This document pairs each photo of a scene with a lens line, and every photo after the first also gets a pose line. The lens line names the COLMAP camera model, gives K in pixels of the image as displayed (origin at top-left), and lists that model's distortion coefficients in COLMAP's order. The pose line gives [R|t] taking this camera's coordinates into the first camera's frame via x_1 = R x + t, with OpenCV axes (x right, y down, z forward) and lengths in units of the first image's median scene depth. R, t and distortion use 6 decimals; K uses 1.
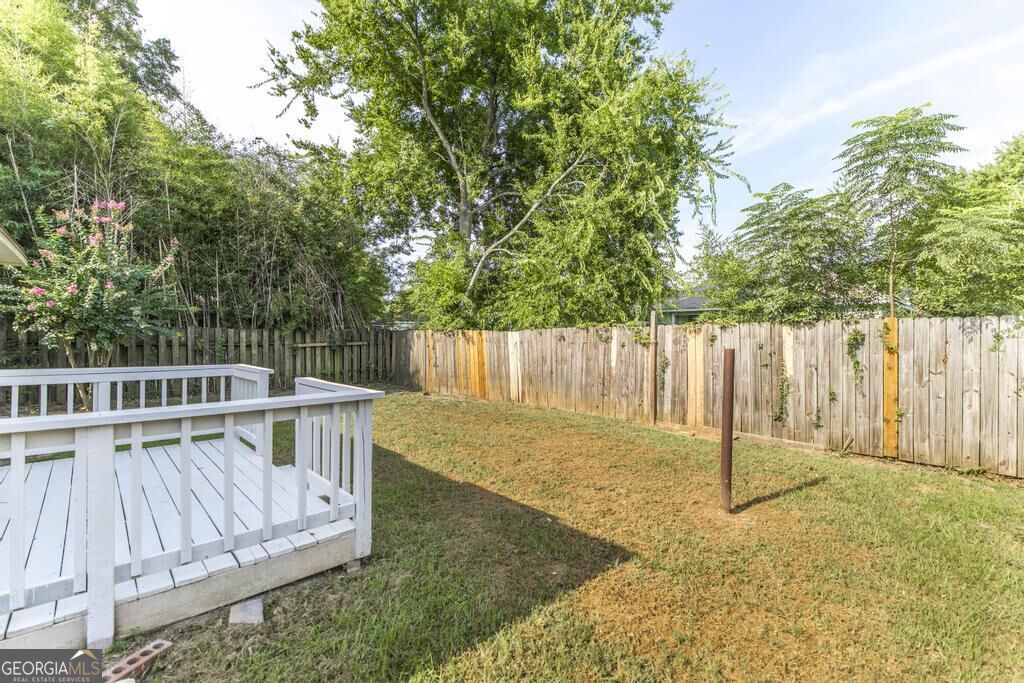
lens RADIAL K [[452.2, 0, 517.1], [0, 452.2, 340.3], [0, 0, 1]] dist [0.001865, -0.000170]
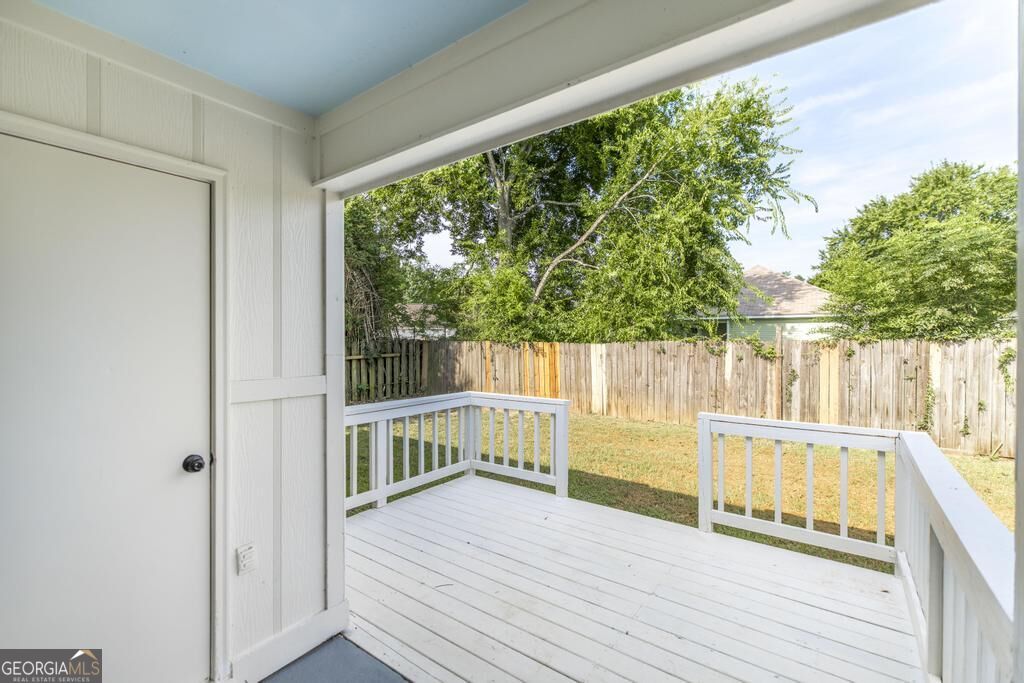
lens RADIAL K [[447.2, 0, 512.0], [0, 447.2, 341.5], [0, 0, 1]] dist [0.000453, -0.000080]
pose [[0.985707, -0.004745, 0.168402, -0.391343], [0.005543, 0.999976, -0.004268, -0.023639], [-0.168378, 0.005141, 0.985709, 0.068466]]
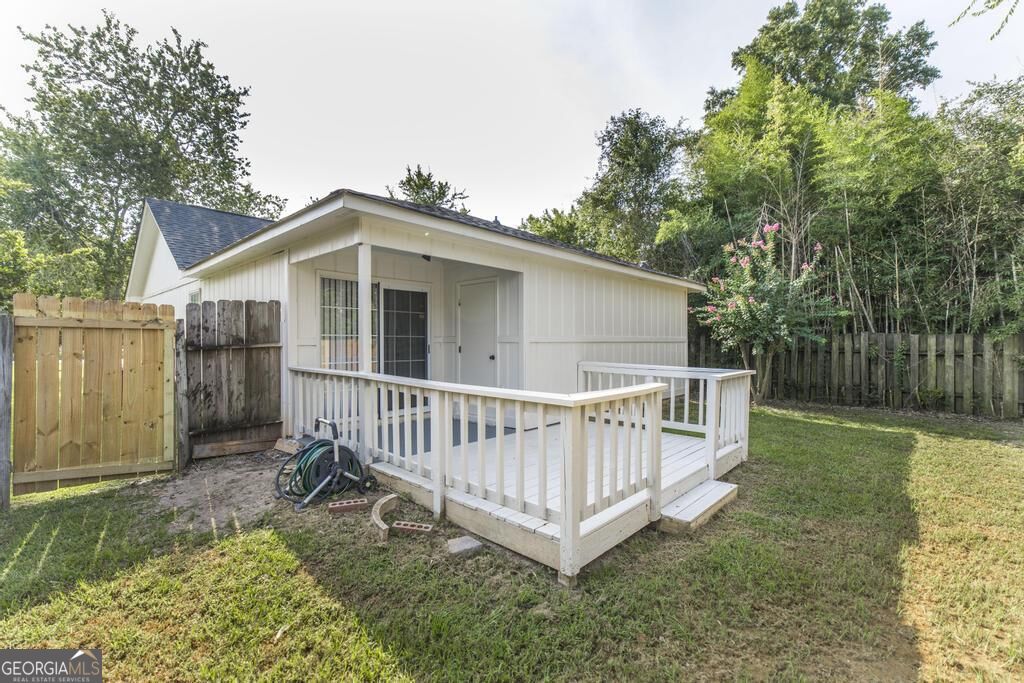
lens RADIAL K [[452.2, 0, 517.1], [0, 452.2, 340.3], [0, 0, 1]] dist [0.001865, -0.000170]
pose [[0.050155, -0.007389, -0.998714, 0.180206], [-0.012576, 0.999889, -0.008029, 0.001634], [0.998662, 0.012962, 0.050057, 0.259237]]
